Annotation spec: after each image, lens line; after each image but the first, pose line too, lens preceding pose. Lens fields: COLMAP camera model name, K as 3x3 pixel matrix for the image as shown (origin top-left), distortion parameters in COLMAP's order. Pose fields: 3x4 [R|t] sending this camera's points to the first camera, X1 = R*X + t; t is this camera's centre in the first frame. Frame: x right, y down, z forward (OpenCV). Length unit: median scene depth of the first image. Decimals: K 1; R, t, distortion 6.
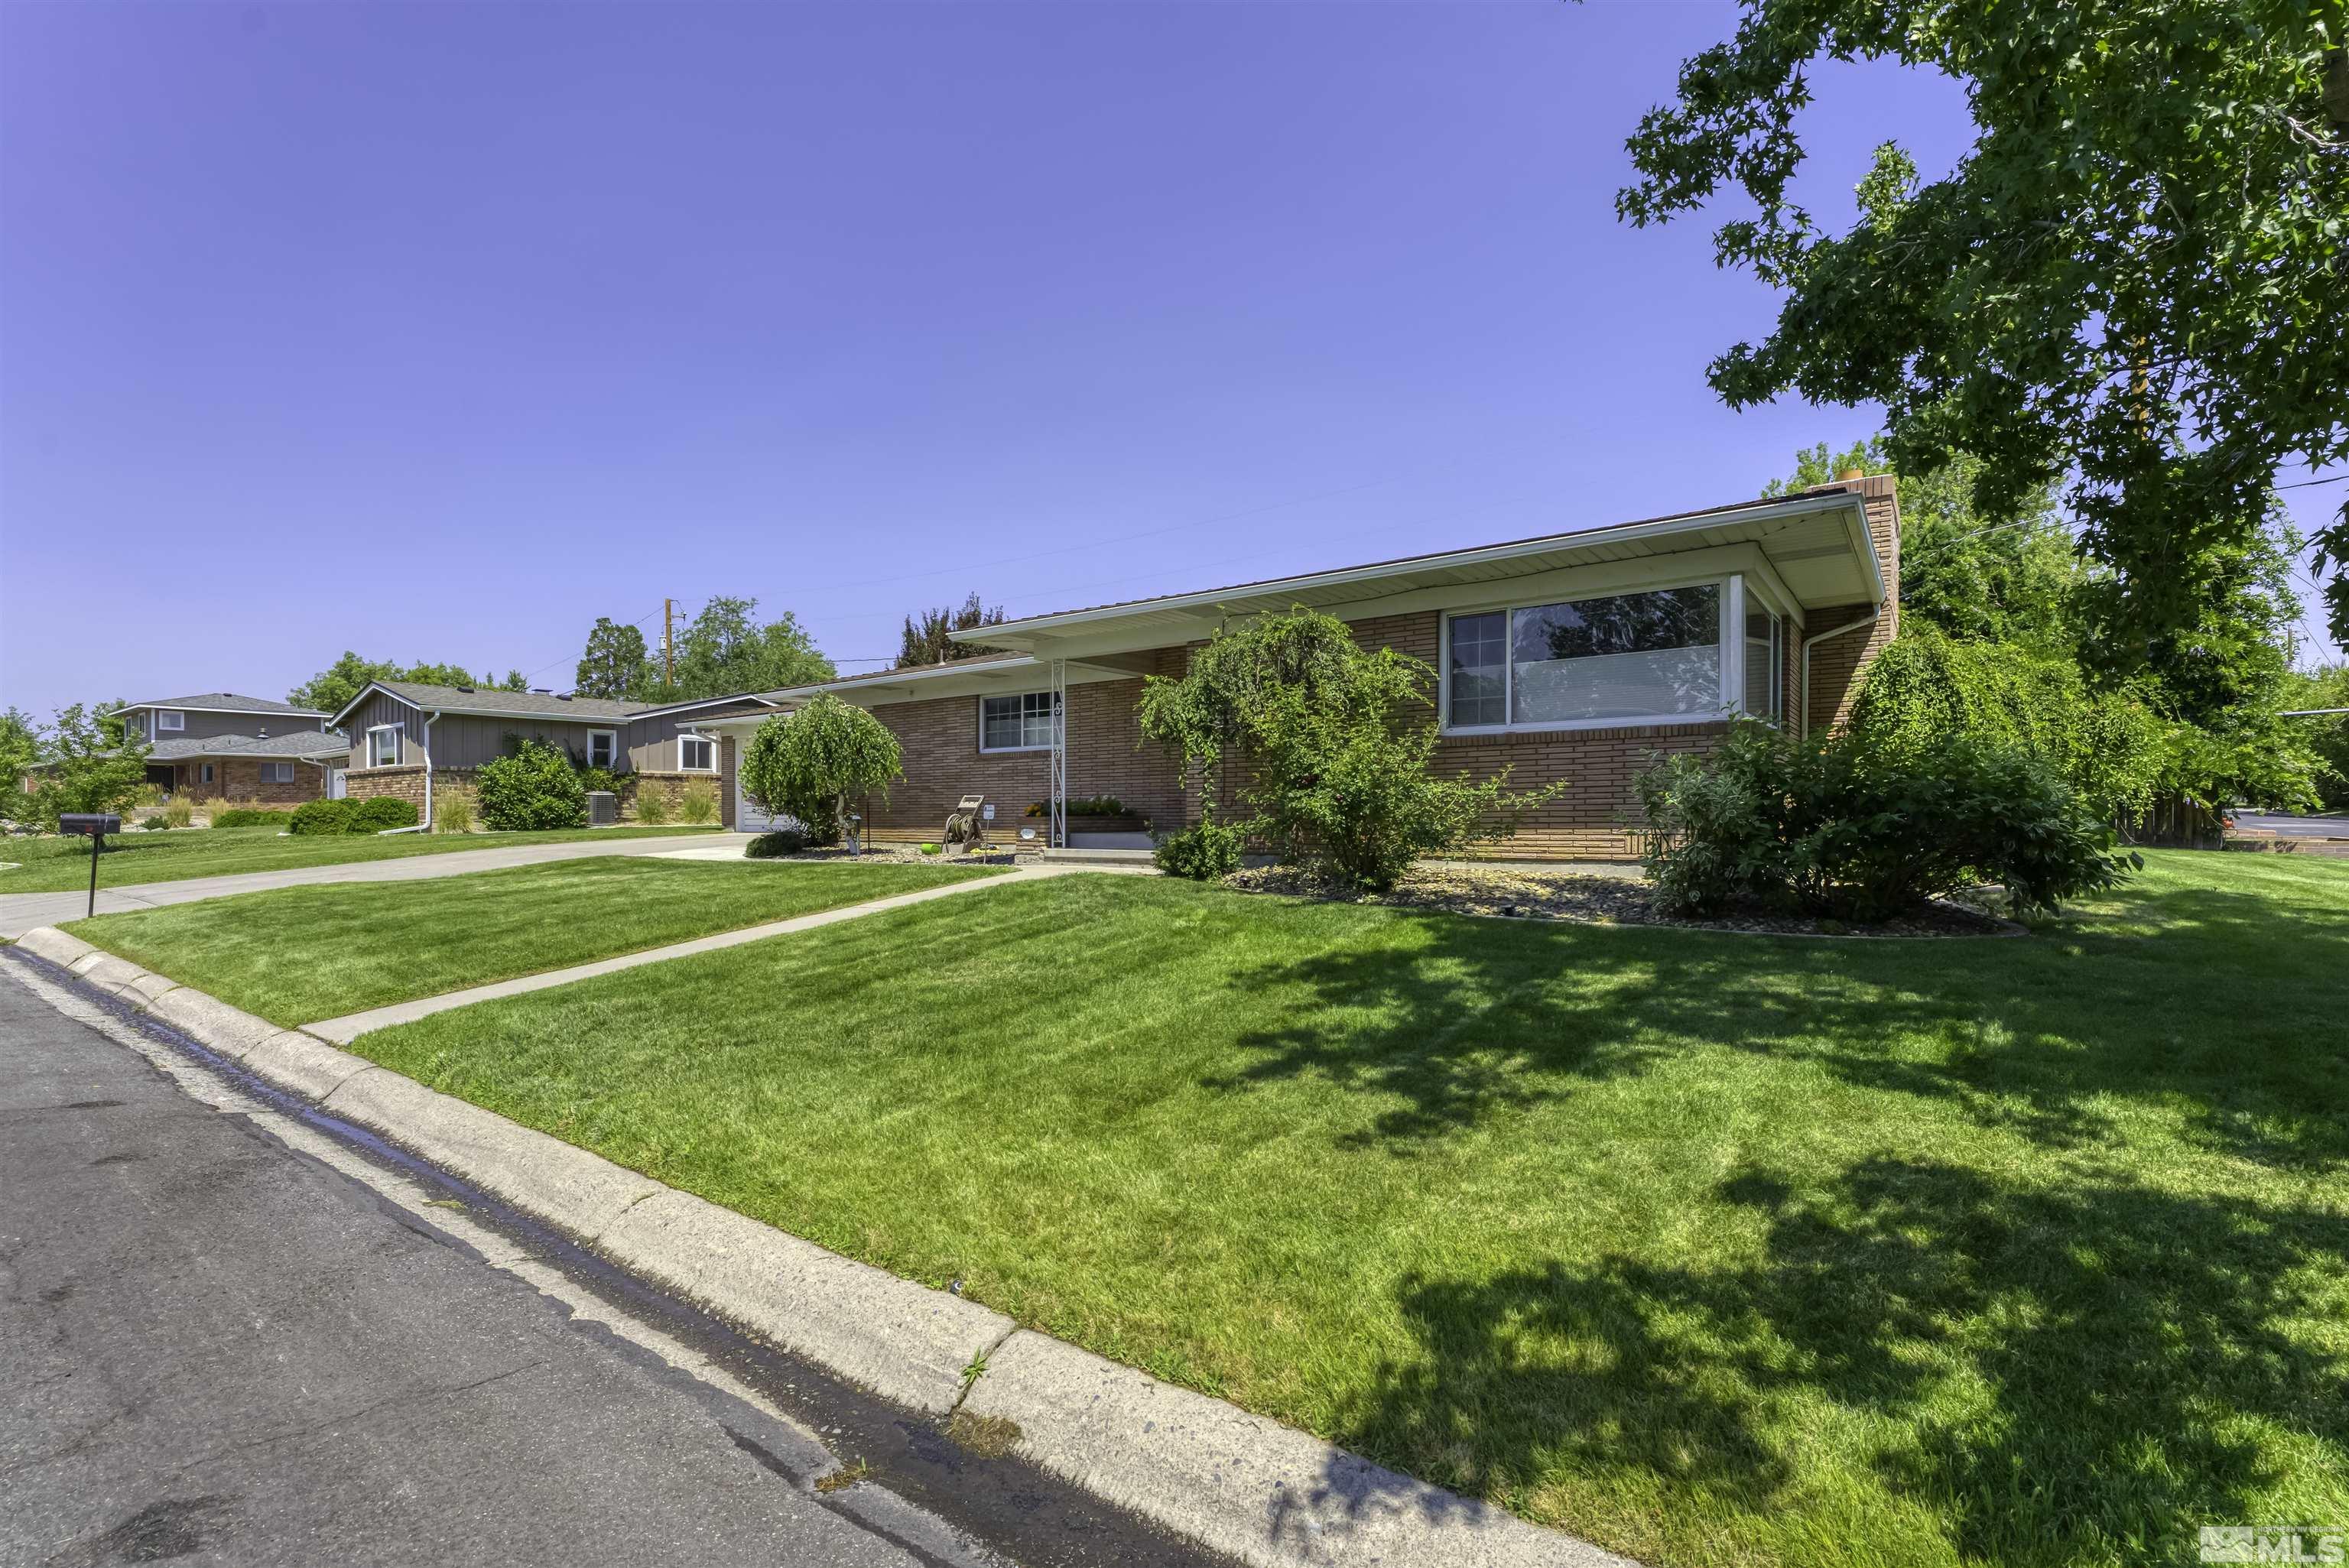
lens RADIAL K [[935.0, 0, 1175.6], [0, 935.0, 799.9], [0, 0, 1]] dist [-0.000386, -0.000133]
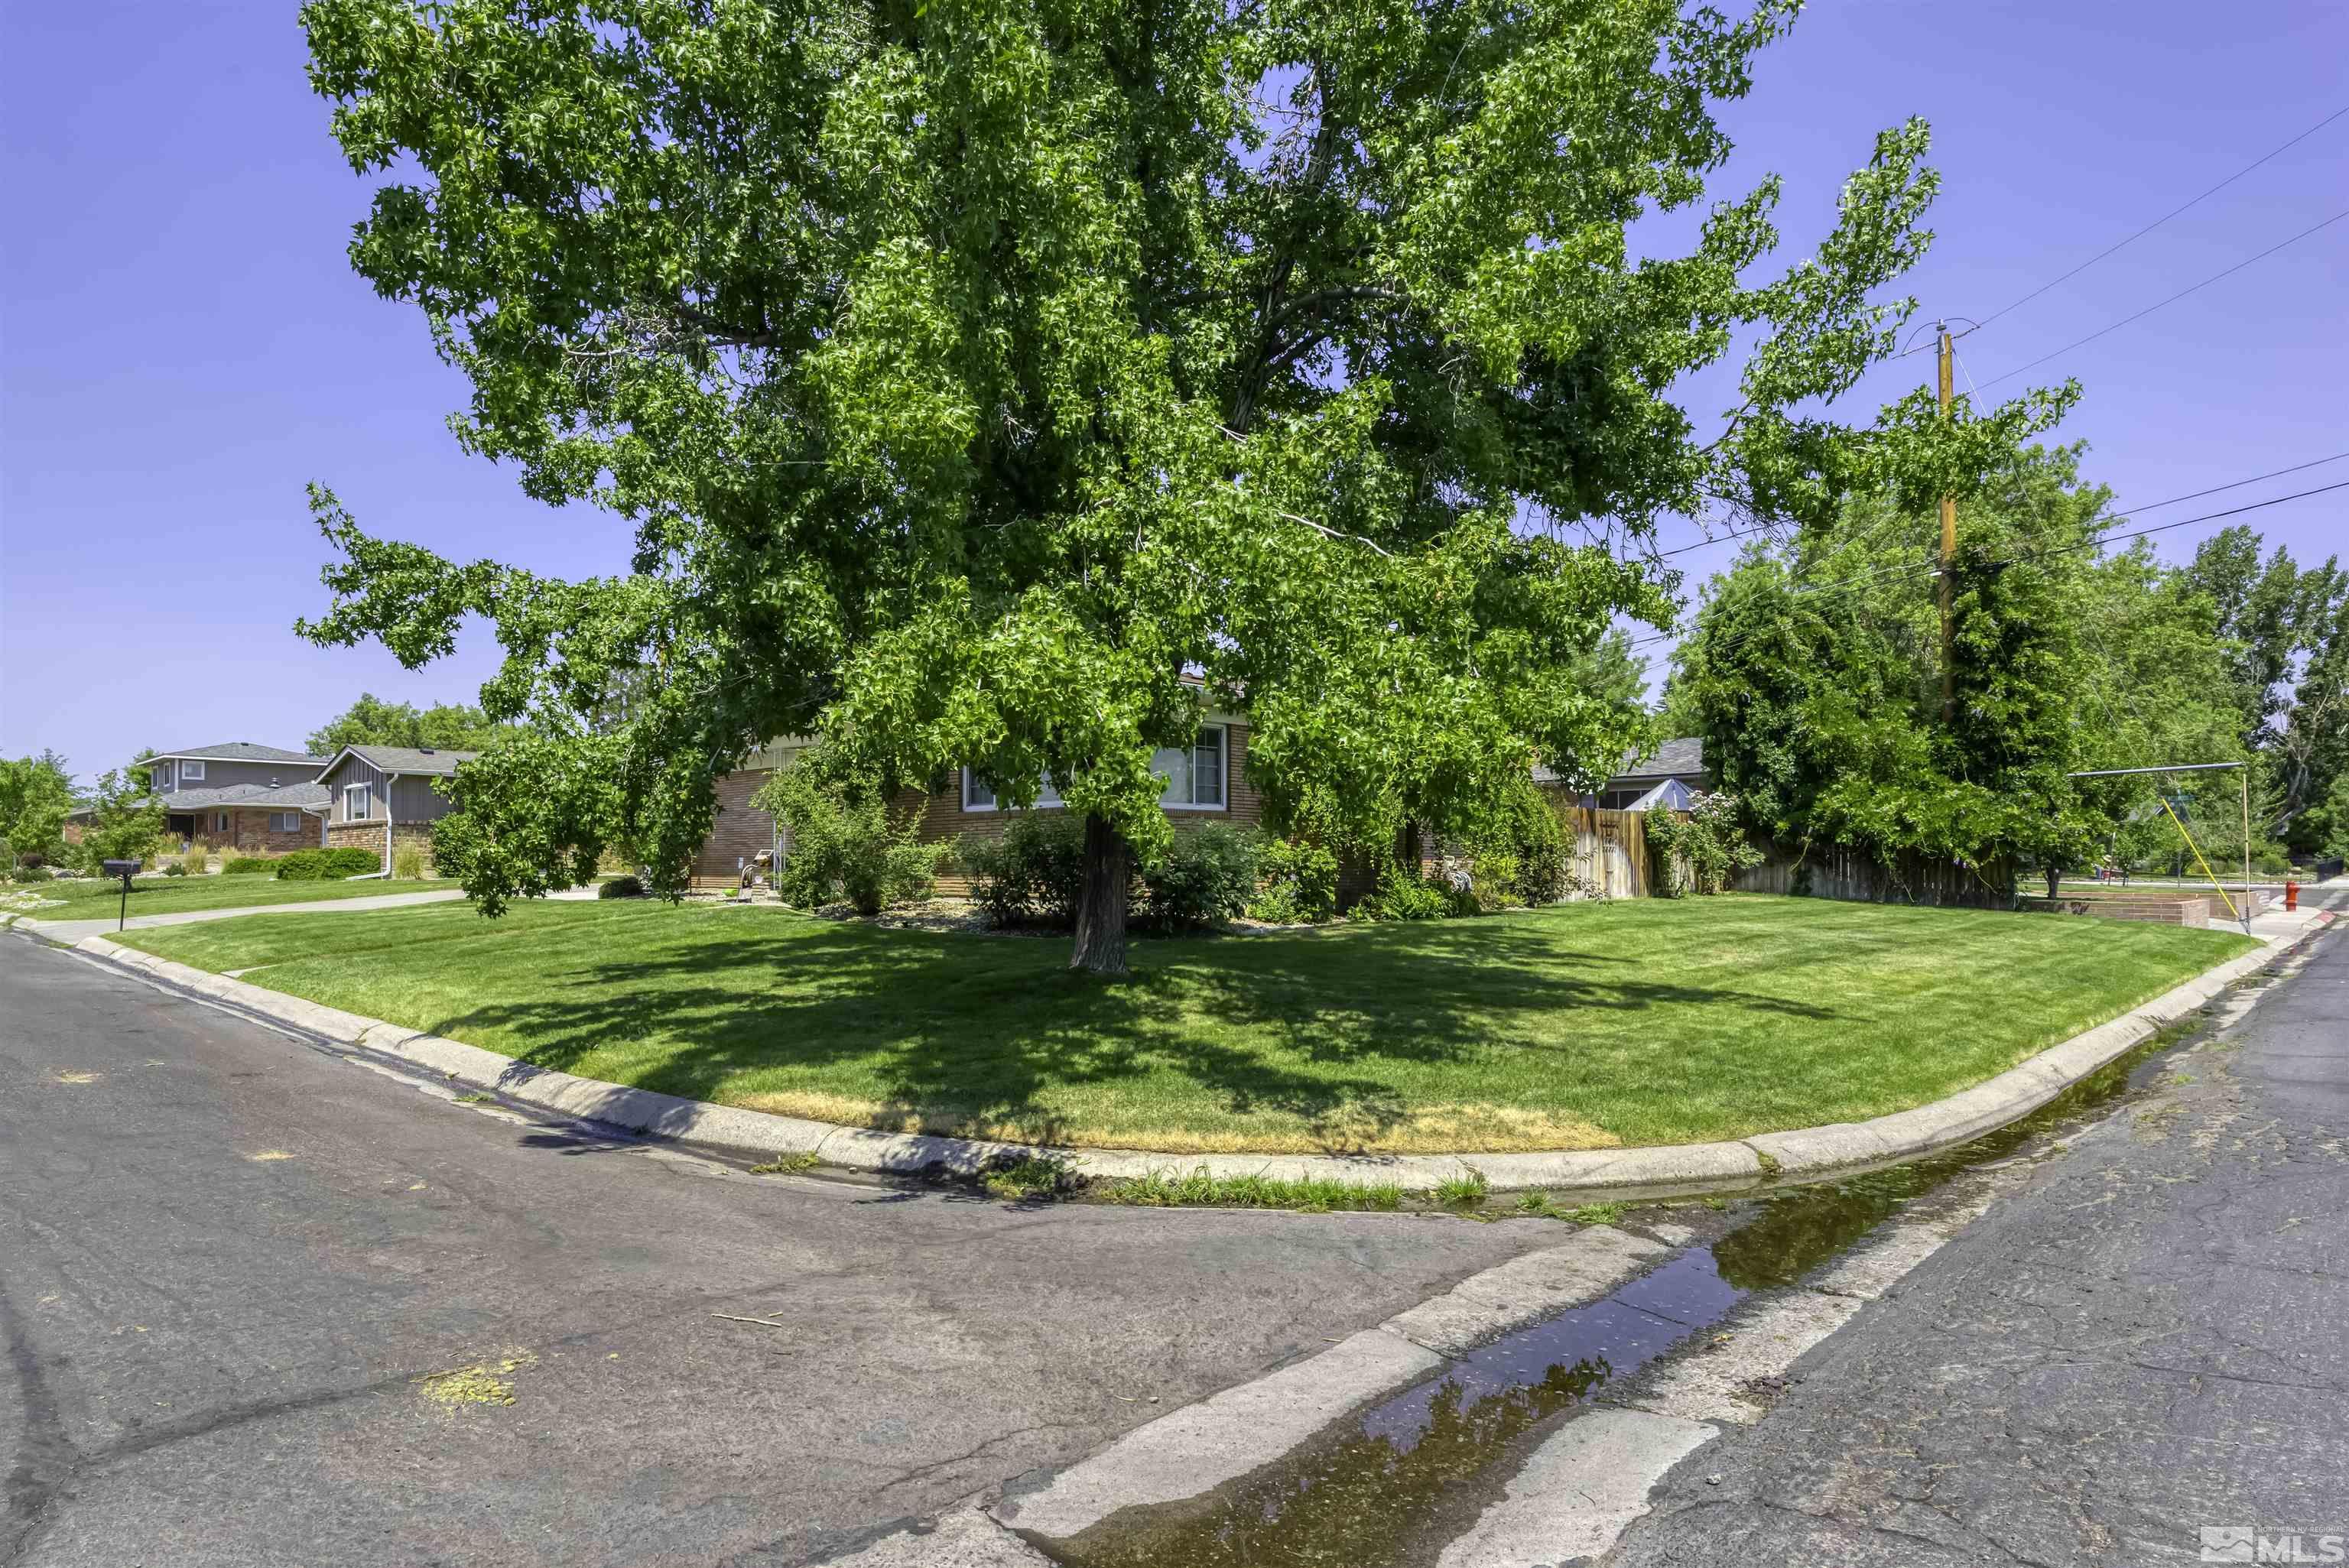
lens RADIAL K [[1112.3, 0, 1165.3], [0, 1112.3, 834.1], [0, 0, 1]] dist [0.005000, 0.000148]
pose [[0.994195, 0.003614, -0.107536, 0.294411], [-0.005332, 0.999863, -0.015690, -0.003298], [0.107465, 0.016173, 0.994077, -0.255584]]
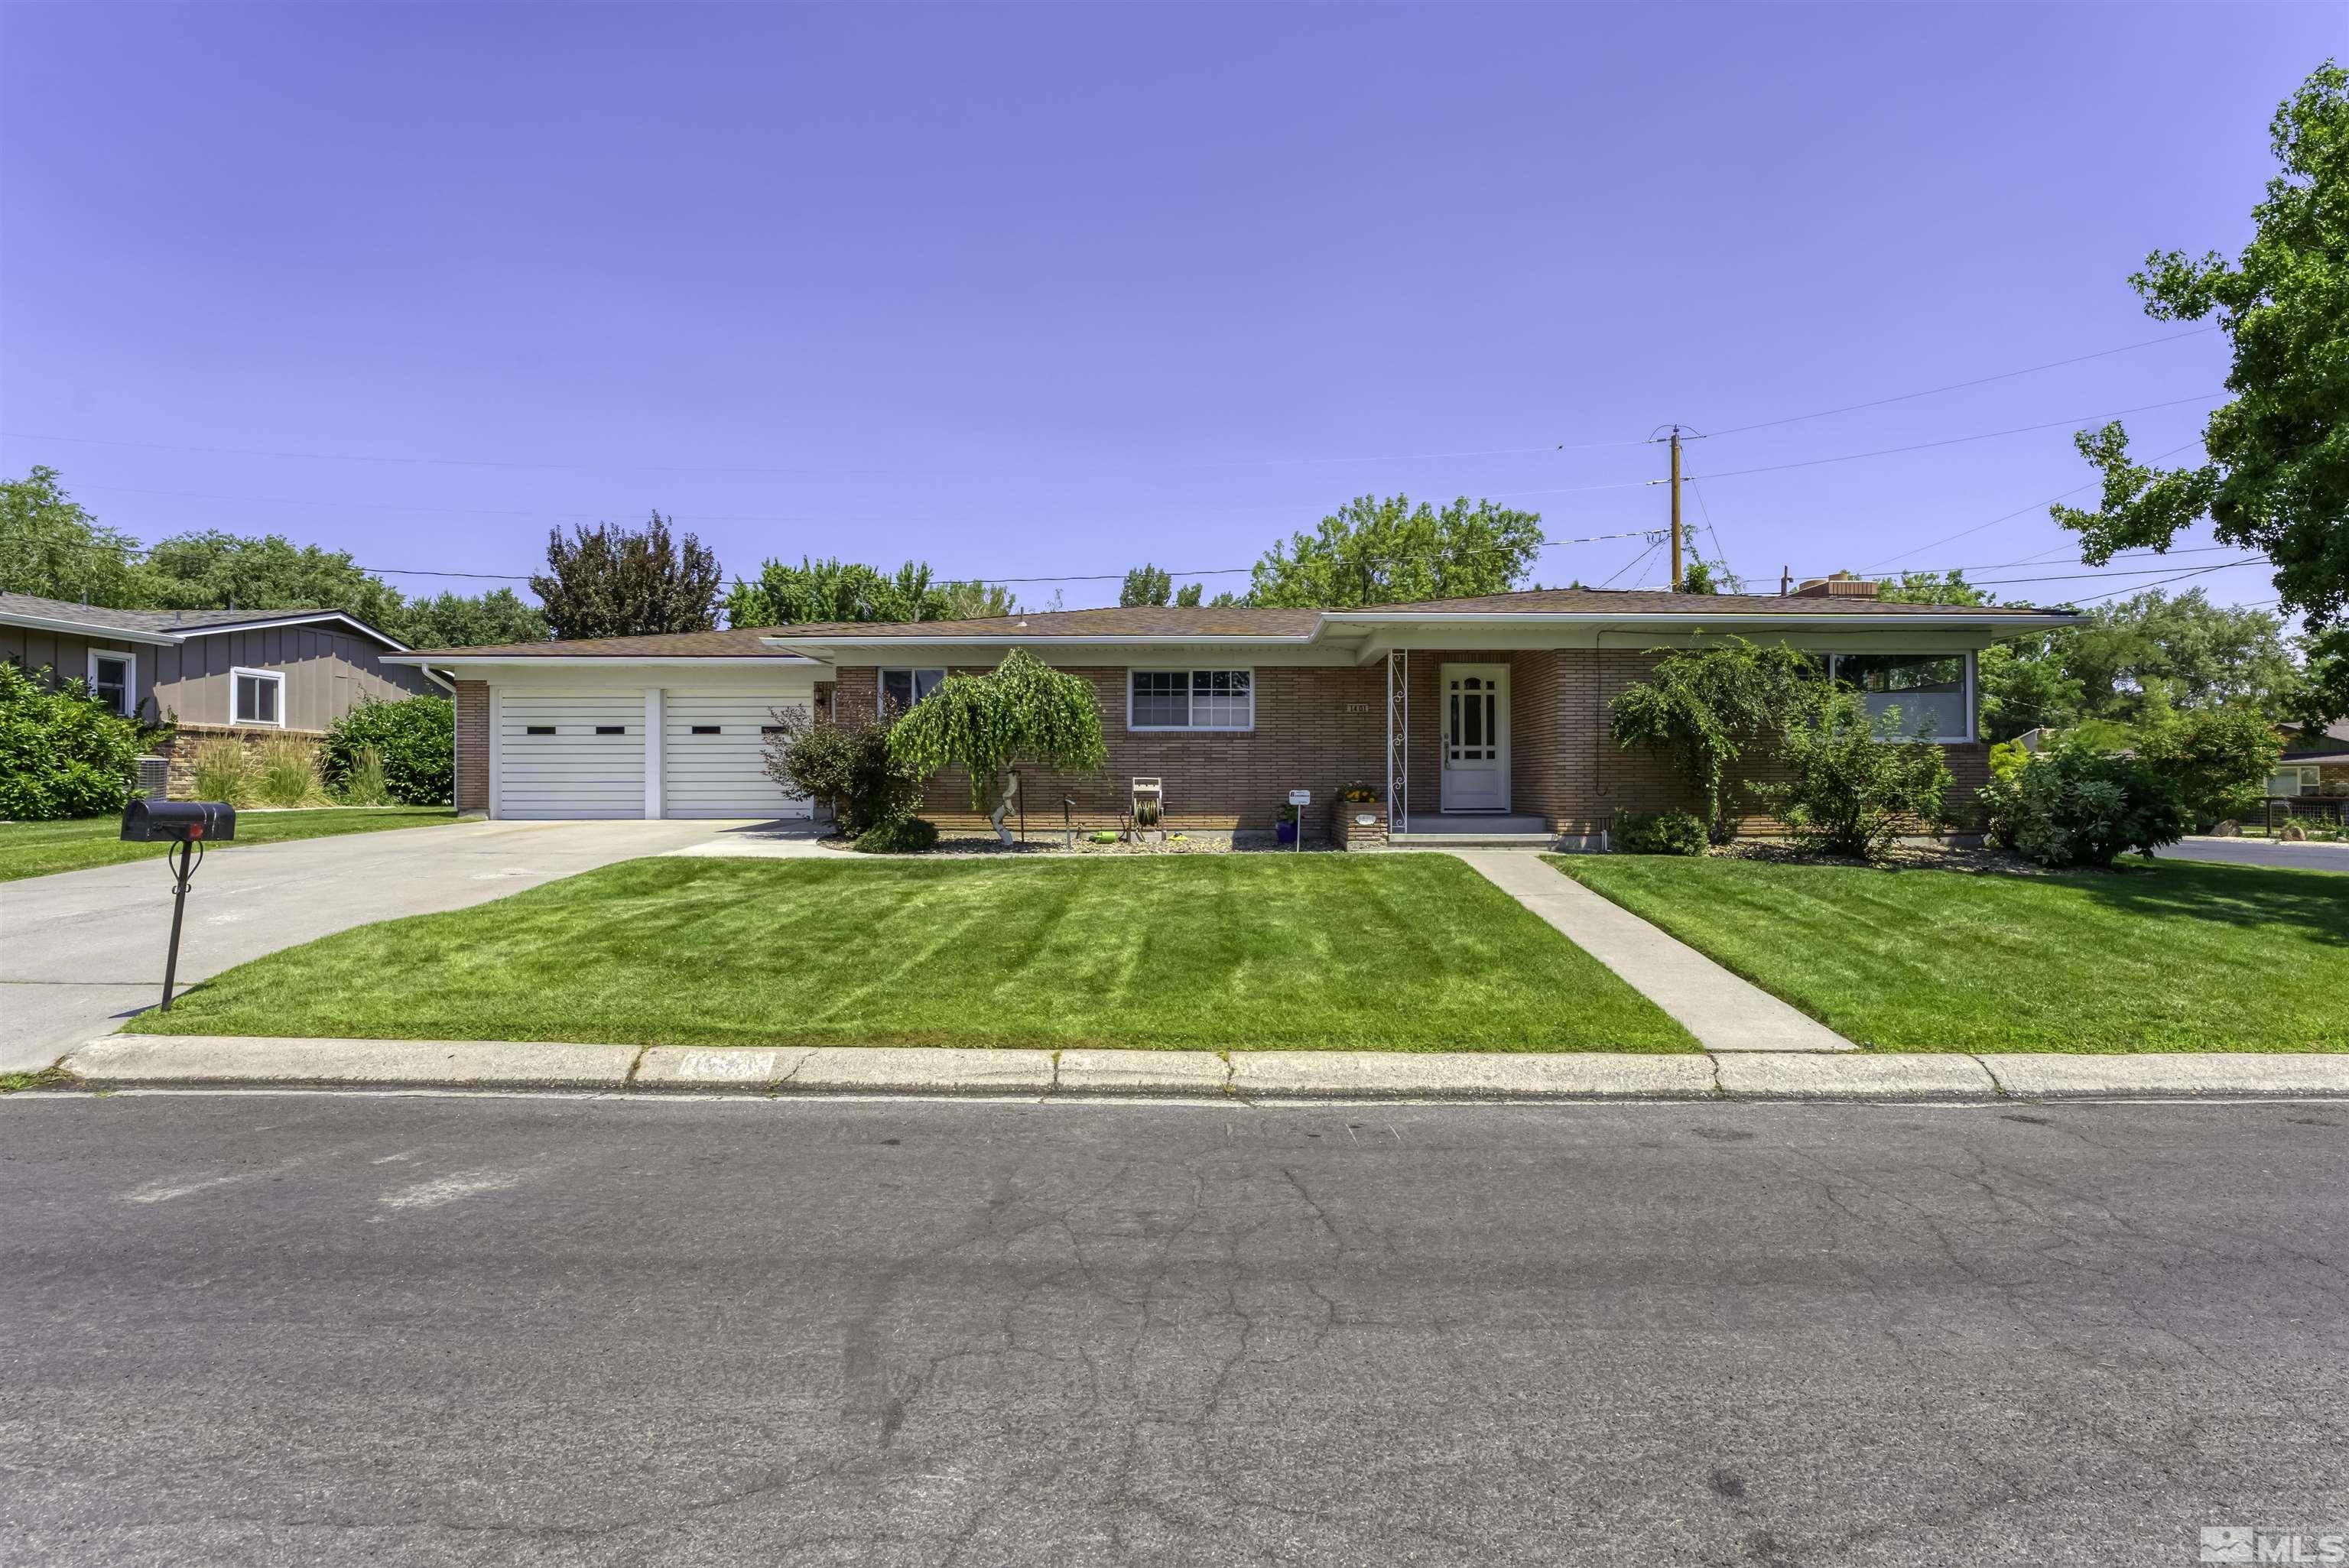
lens RADIAL K [[944.2, 0, 1172.0], [0, 944.2, 792.2], [0, 0, 1]] dist [0.001294, -0.000139]
pose [[0.834286, 0.001730, 0.551330, -0.453473], [-0.012870, 0.999784, 0.016338, -0.003653], [-0.551182, -0.020726, 0.834127, 0.137830]]
